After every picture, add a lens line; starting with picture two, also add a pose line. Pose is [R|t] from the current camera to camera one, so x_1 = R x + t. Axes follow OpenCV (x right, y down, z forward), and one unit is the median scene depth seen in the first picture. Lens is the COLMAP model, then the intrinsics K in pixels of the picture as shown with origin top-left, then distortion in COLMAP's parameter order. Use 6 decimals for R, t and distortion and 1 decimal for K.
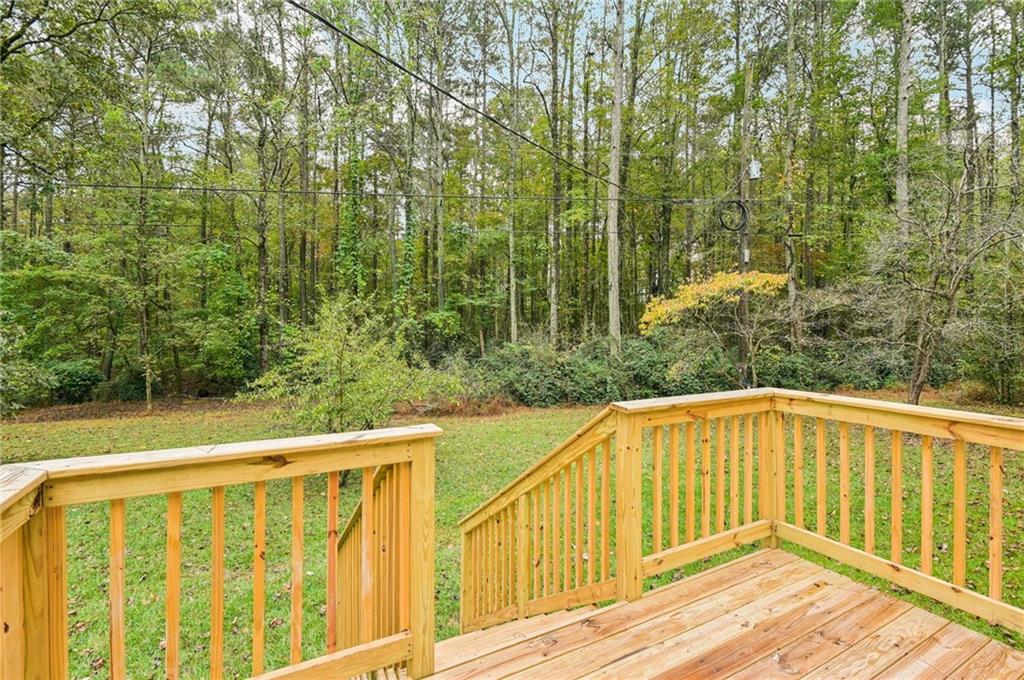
lens RADIAL K [[480.6, 0, 507.7], [0, 480.6, 326.6], [0, 0, 1]] dist [0.001398, 0.000085]
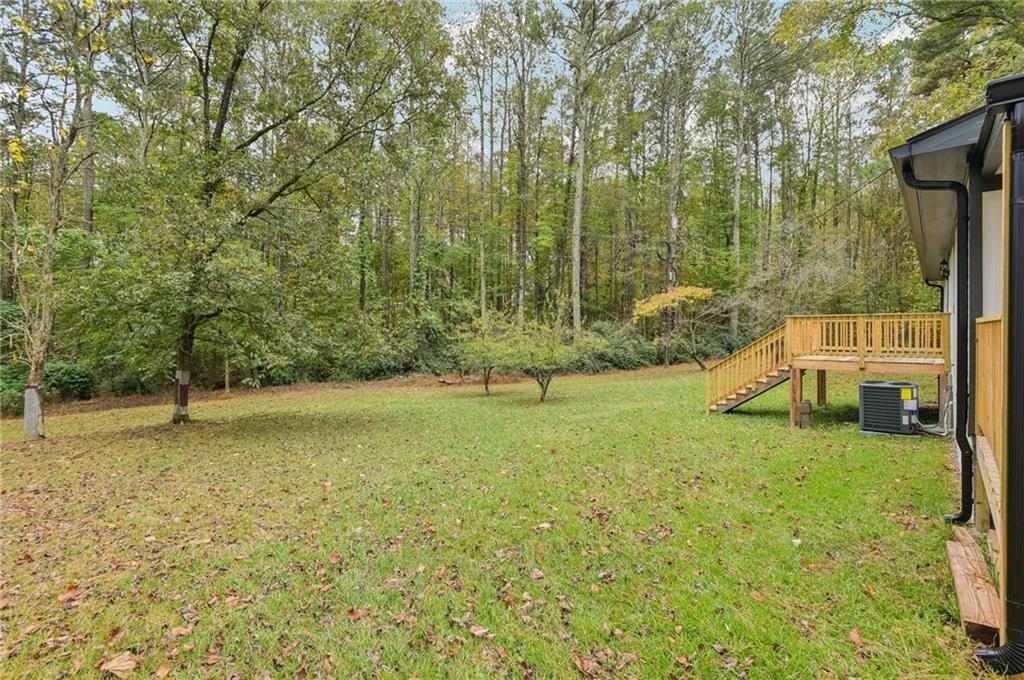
lens RADIAL K [[480.6, 0, 507.7], [0, 480.6, 326.6], [0, 0, 1]] dist [0.001398, 0.000085]
pose [[0.950117, -0.002924, 0.311880, -0.393628], [0.007686, 0.999872, -0.014041, 0.029173], [-0.311799, 0.015738, 0.950018, -0.263809]]
